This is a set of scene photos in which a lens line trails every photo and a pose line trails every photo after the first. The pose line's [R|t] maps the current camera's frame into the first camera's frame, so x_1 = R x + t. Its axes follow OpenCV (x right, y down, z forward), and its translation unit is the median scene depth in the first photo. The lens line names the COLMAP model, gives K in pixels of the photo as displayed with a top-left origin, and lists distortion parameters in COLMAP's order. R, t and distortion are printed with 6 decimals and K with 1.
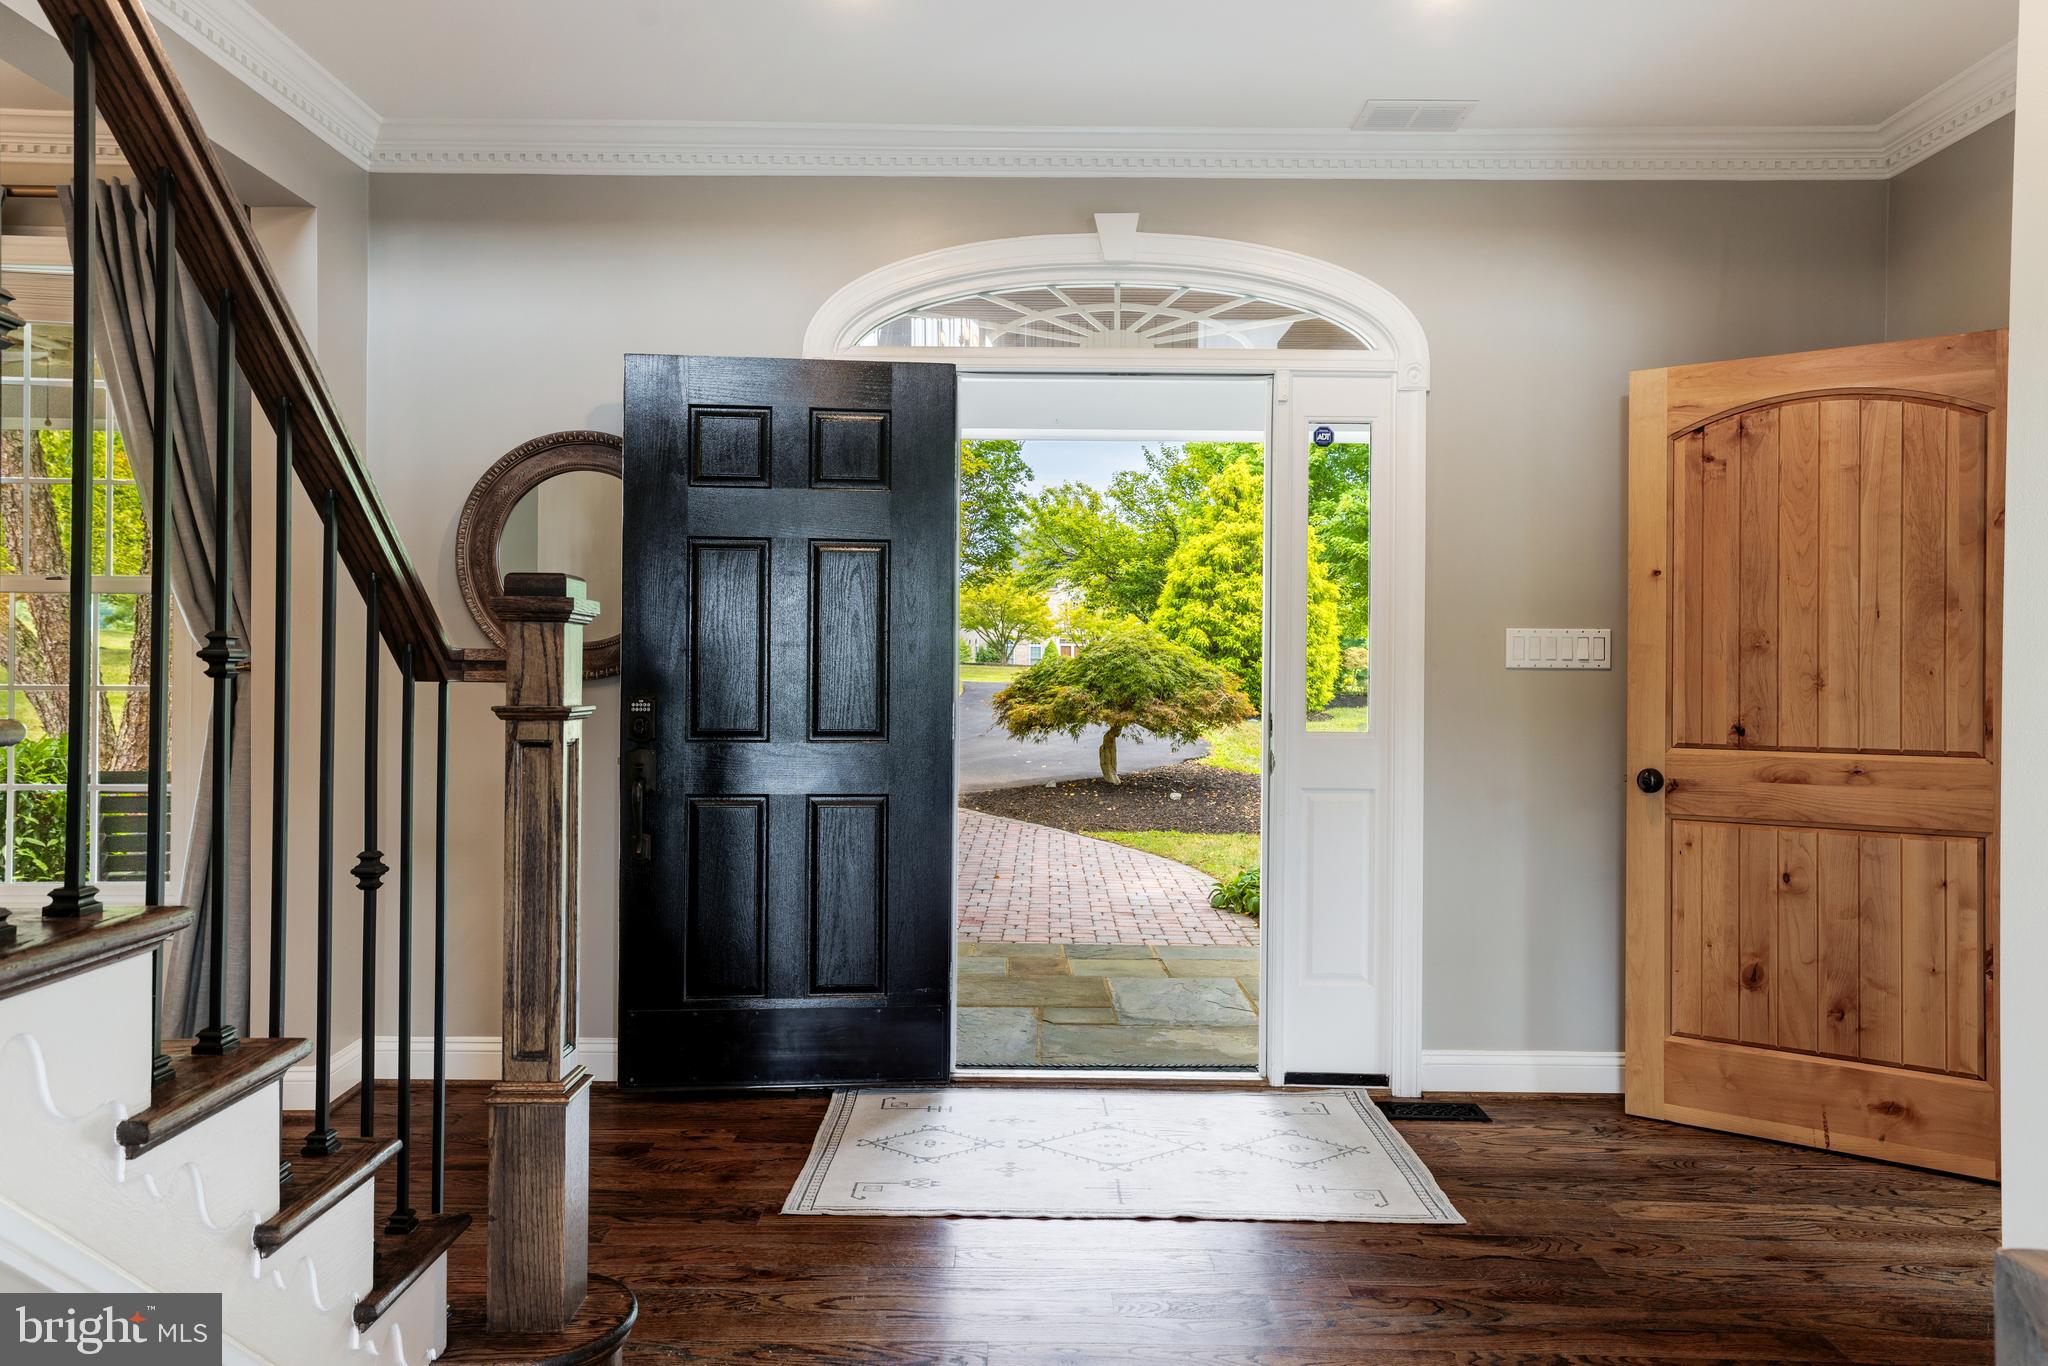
lens RADIAL K [[1393.1, 0, 1030.2], [0, 1393.1, 676.4], [0, 0, 1]] dist [-0.000847, -0.000013]
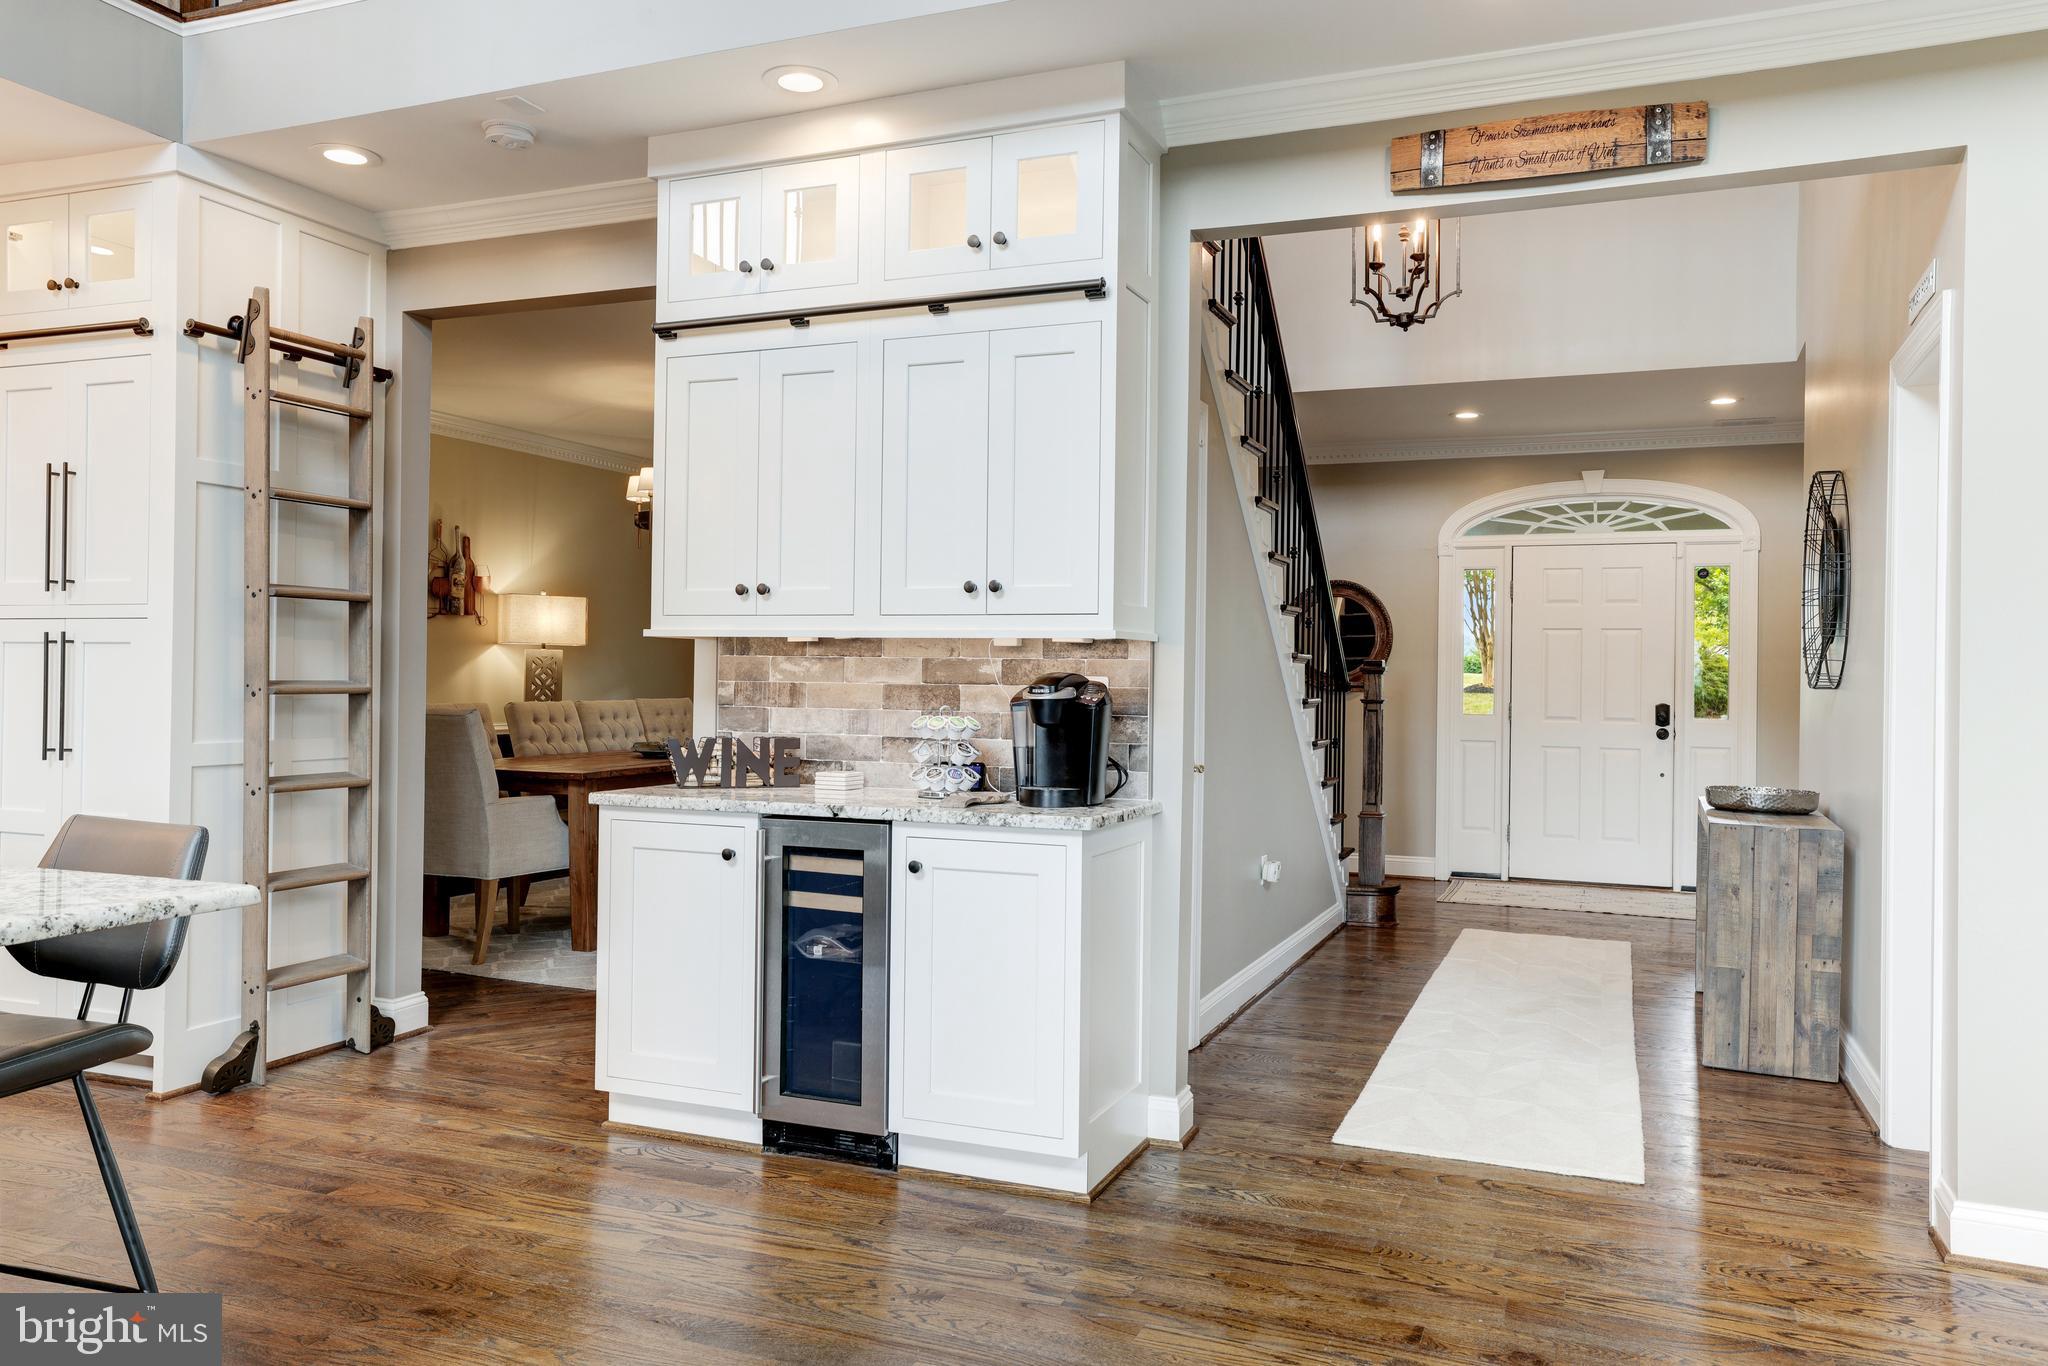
lens RADIAL K [[1458.2, 0, 1023.1], [0, 1458.2, 667.2], [0, 0, 1]] dist [0.027443, 0.006231]
pose [[0.924375, 0.004983, -0.381452, 0.109755], [-0.006857, 0.999970, -0.003553, -0.019870], [0.381422, 0.005900, 0.924382, -1.356204]]
